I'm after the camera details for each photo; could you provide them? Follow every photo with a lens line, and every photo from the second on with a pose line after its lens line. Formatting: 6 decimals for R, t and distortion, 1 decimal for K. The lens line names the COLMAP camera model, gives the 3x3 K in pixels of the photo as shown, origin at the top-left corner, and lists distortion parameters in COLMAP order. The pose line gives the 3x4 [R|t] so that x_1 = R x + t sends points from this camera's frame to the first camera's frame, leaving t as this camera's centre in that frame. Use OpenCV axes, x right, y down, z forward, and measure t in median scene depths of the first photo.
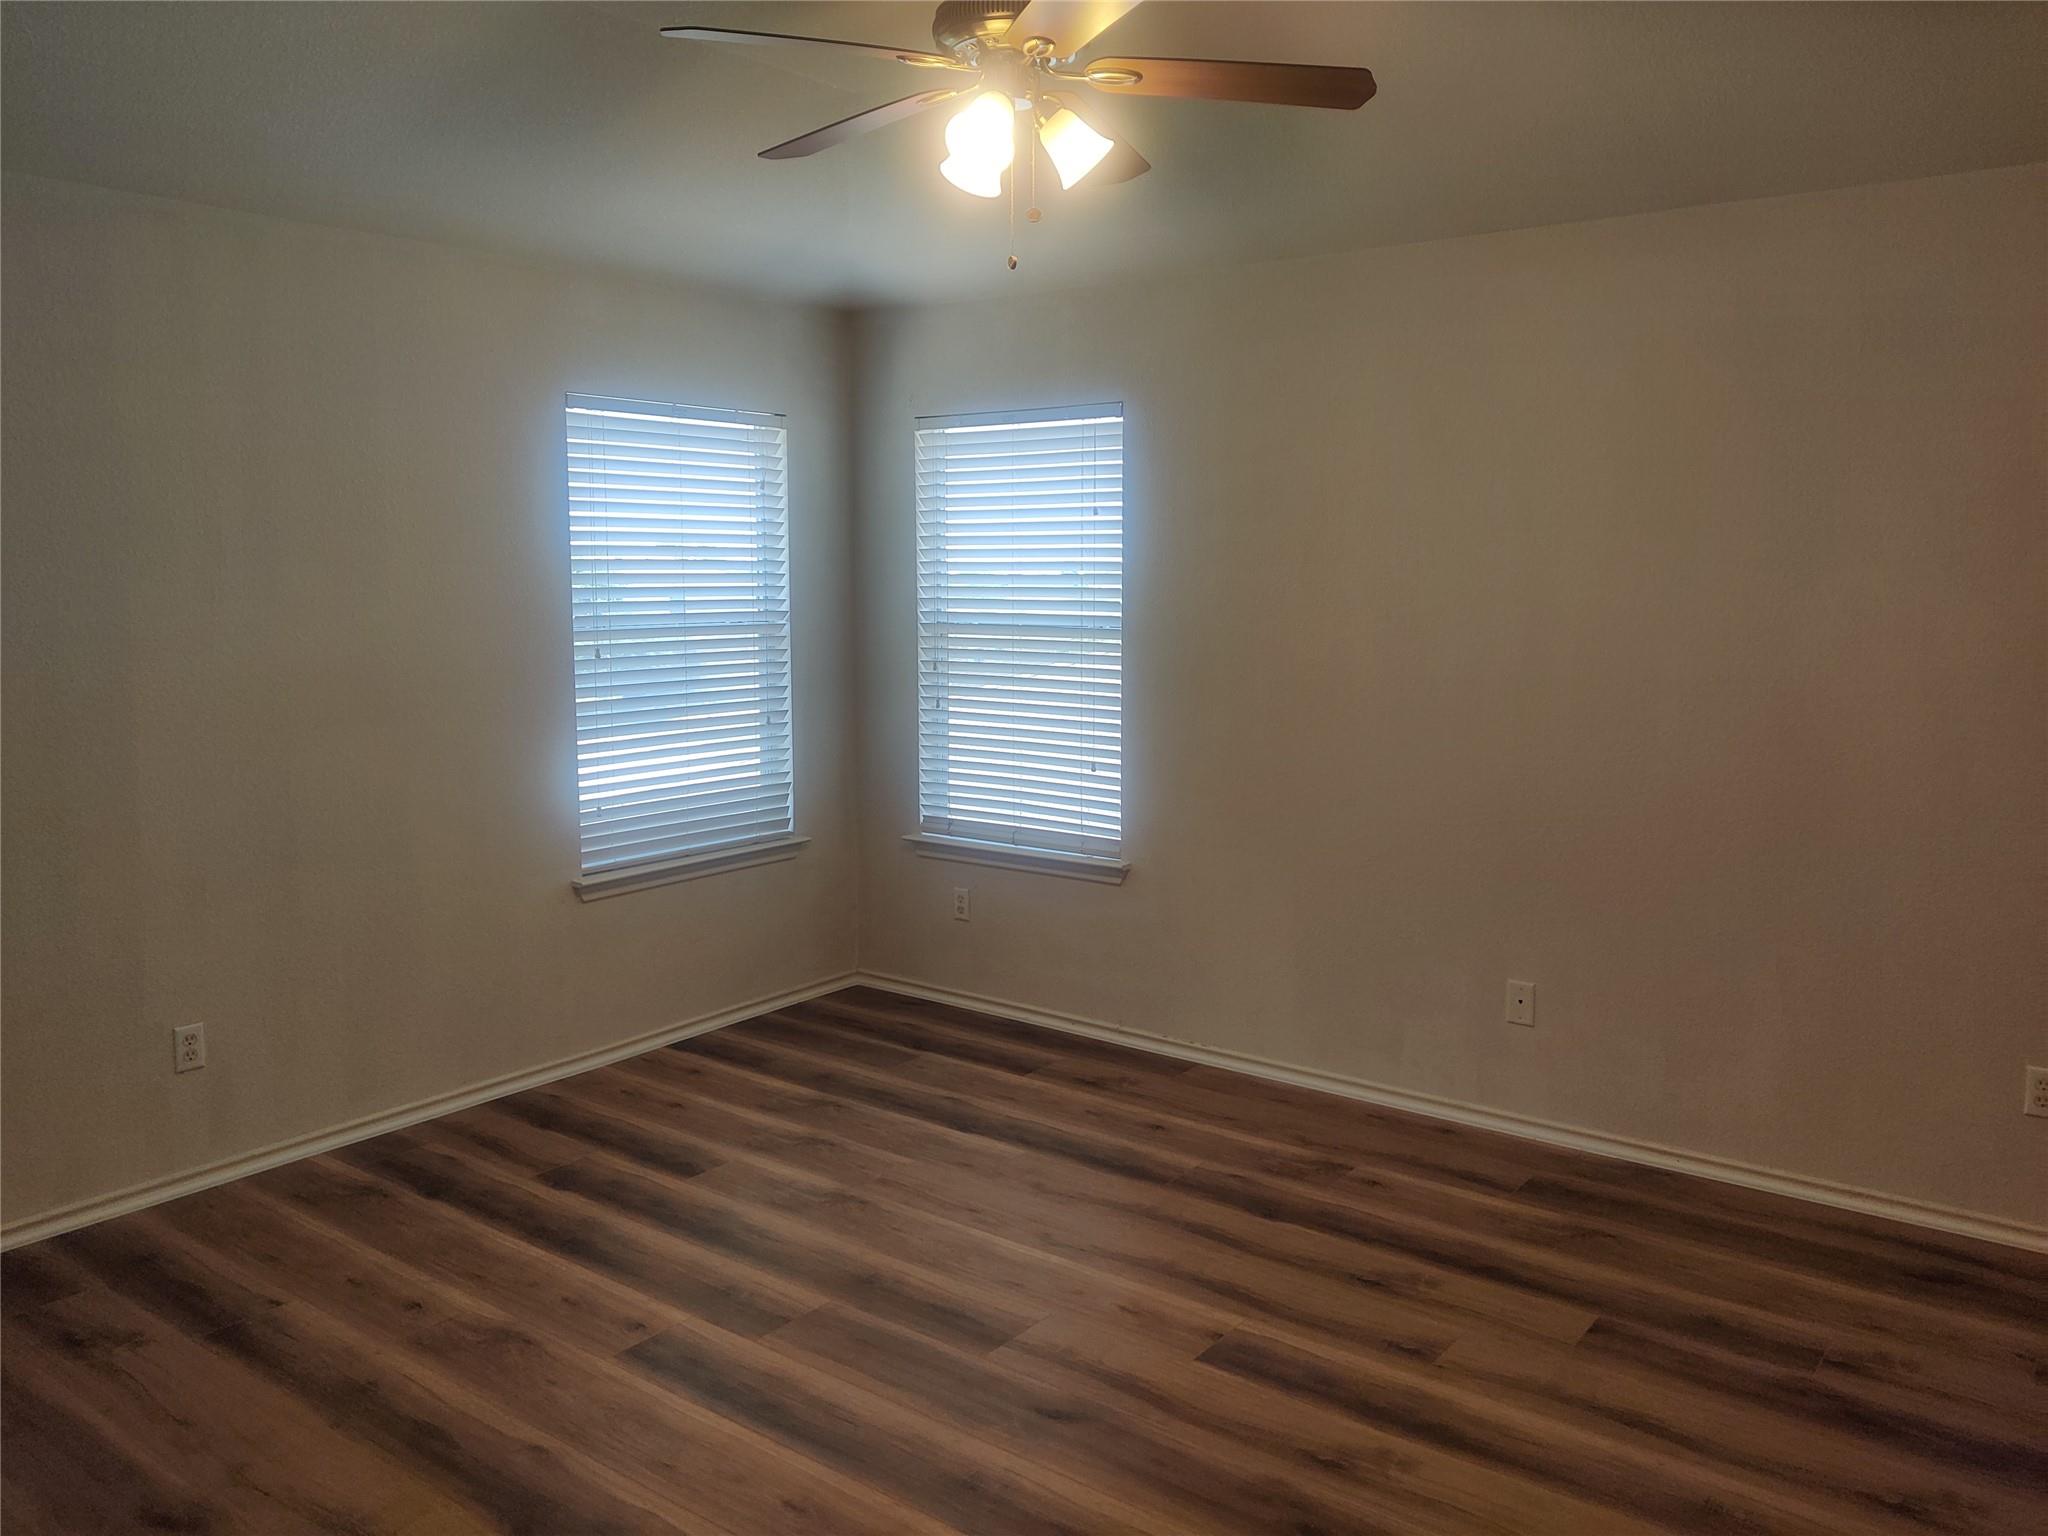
lens RADIAL K [[1597.6, 0, 1037.8], [0, 1597.6, 755.4], [0, 0, 1]] dist [0.032827, -0.054958]
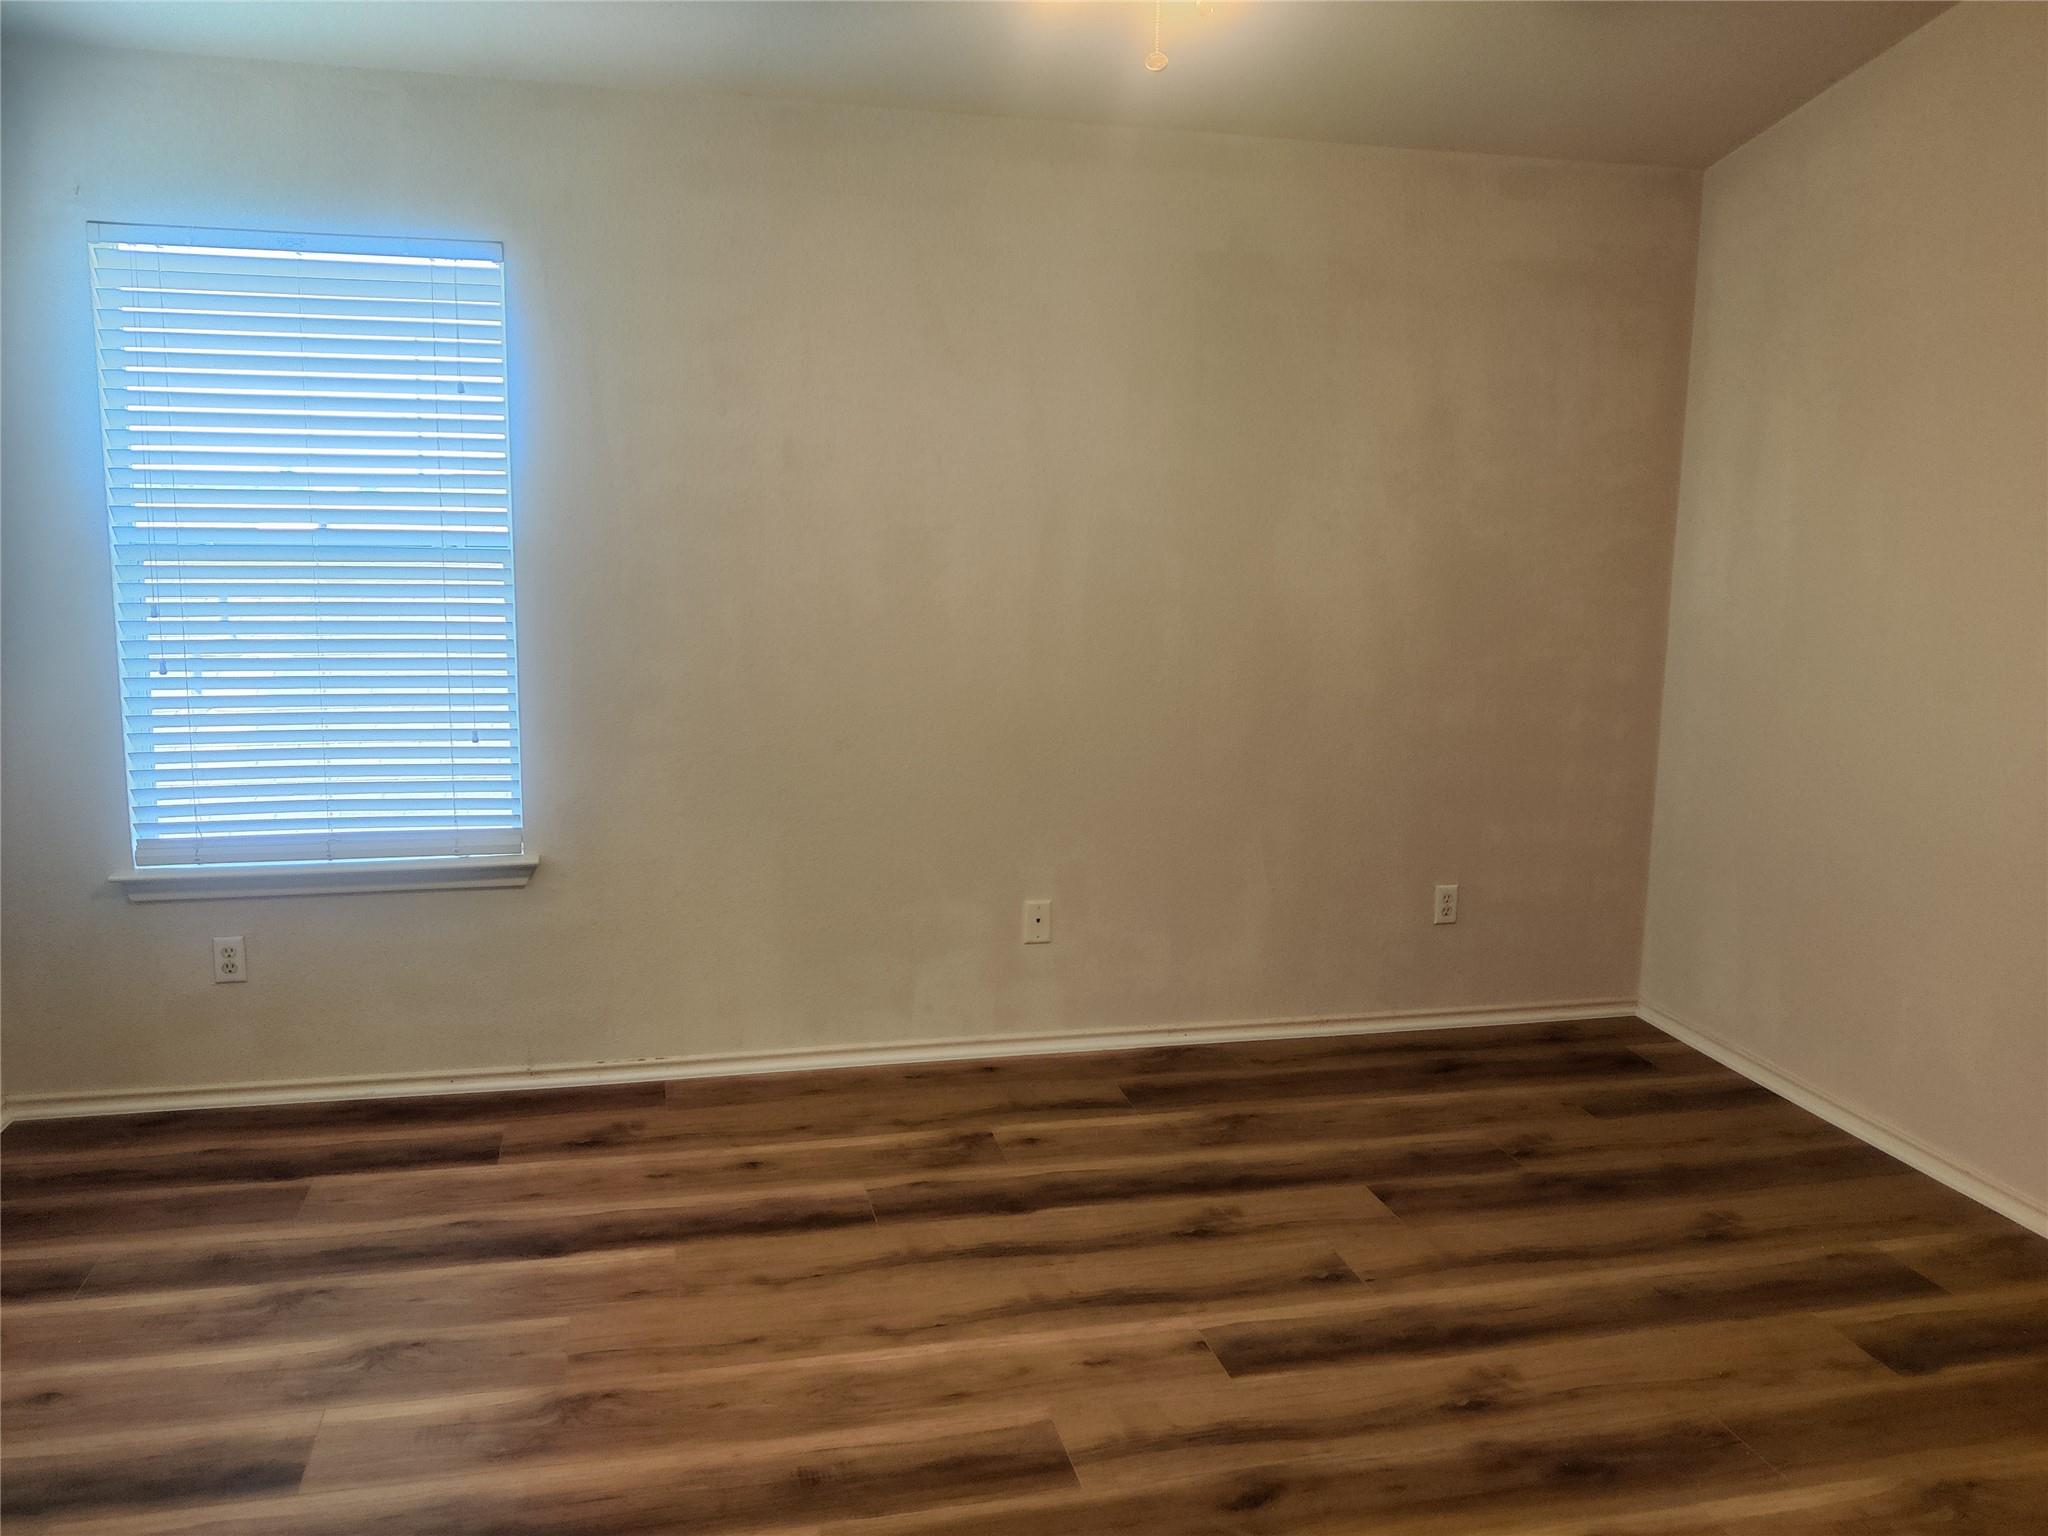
lens RADIAL K [[1597.6, 0, 1028.4], [0, 1597.6, 766.6], [0, 0, 1]] dist [0.032827, -0.054958]
pose [[0.628033, -0.128246, 0.767546, -0.454063], [0.076076, 0.991721, 0.103454, -0.043710], [-0.774459, -0.006581, 0.632590, 0.392481]]
